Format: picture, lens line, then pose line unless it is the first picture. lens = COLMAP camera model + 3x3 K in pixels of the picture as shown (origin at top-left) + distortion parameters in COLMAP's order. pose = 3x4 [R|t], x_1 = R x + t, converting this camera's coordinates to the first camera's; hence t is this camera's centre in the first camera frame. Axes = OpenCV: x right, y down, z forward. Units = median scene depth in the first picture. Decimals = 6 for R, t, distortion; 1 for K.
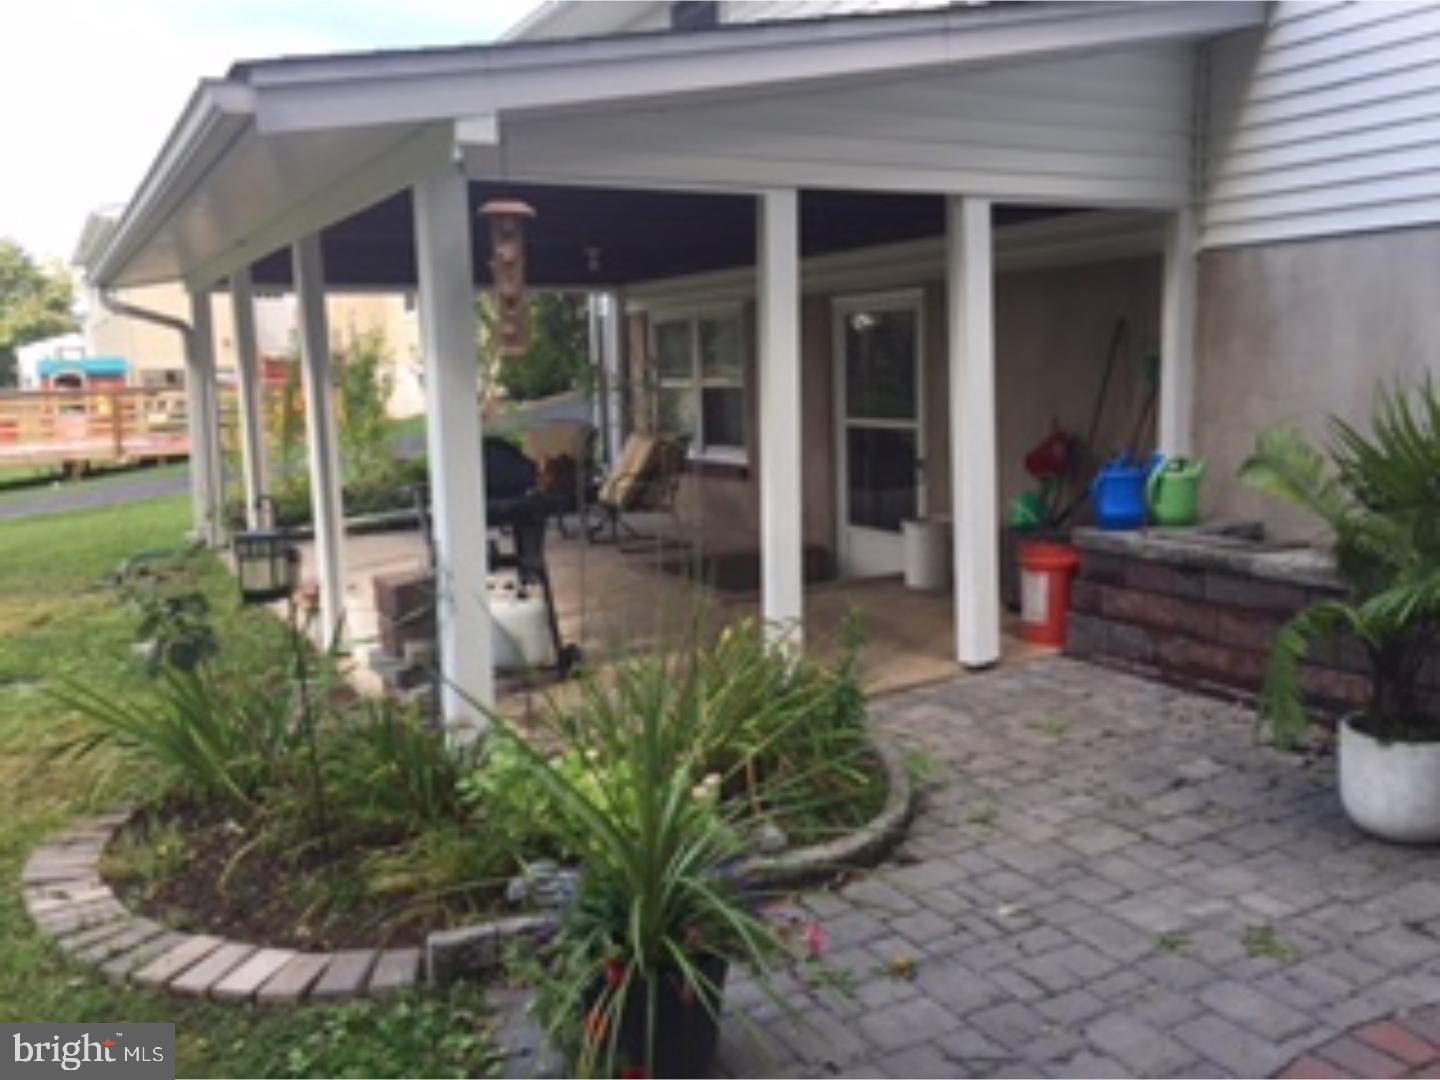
lens RADIAL K [[1213.5, 0, 720.0], [0, 1213.5, 540.0], [0, 0, 1]] dist [0.081750, -0.001913]
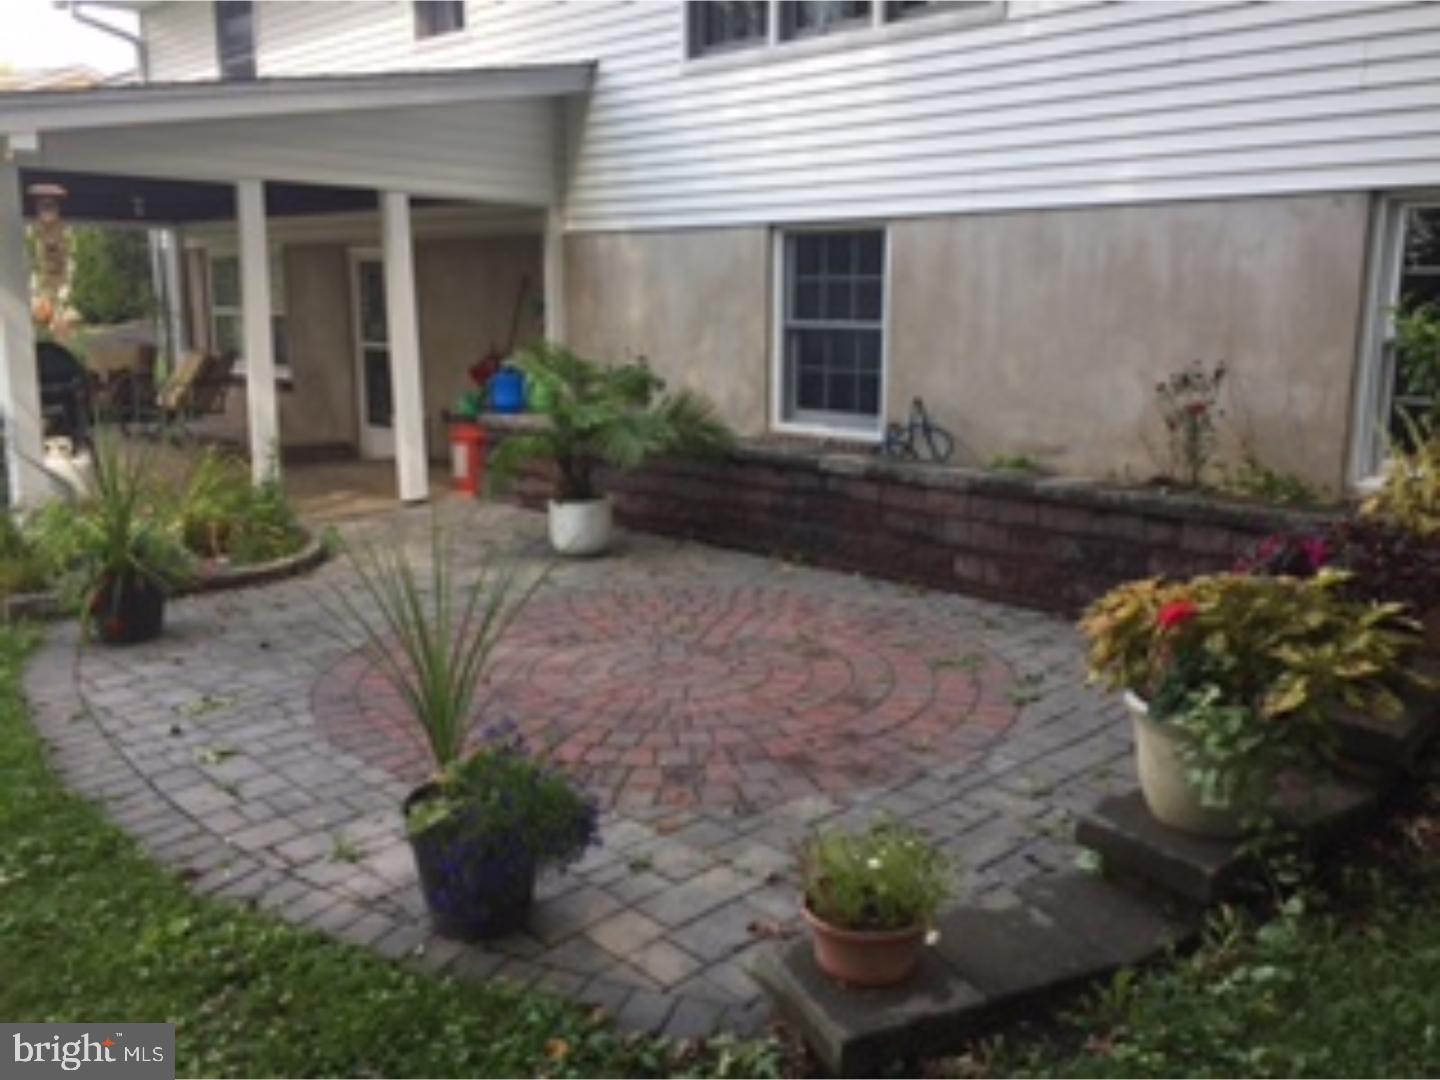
lens RADIAL K [[1213.9, 0, 720.0], [0, 1213.9, 540.0], [0, 0, 1]] dist [0.006201, -0.001434]
pose [[0.955088, -0.021581, 0.295537, 0.121661], [0.007447, 0.998778, 0.048867, 0.074109], [-0.296230, -0.044472, 0.954081, -0.517703]]
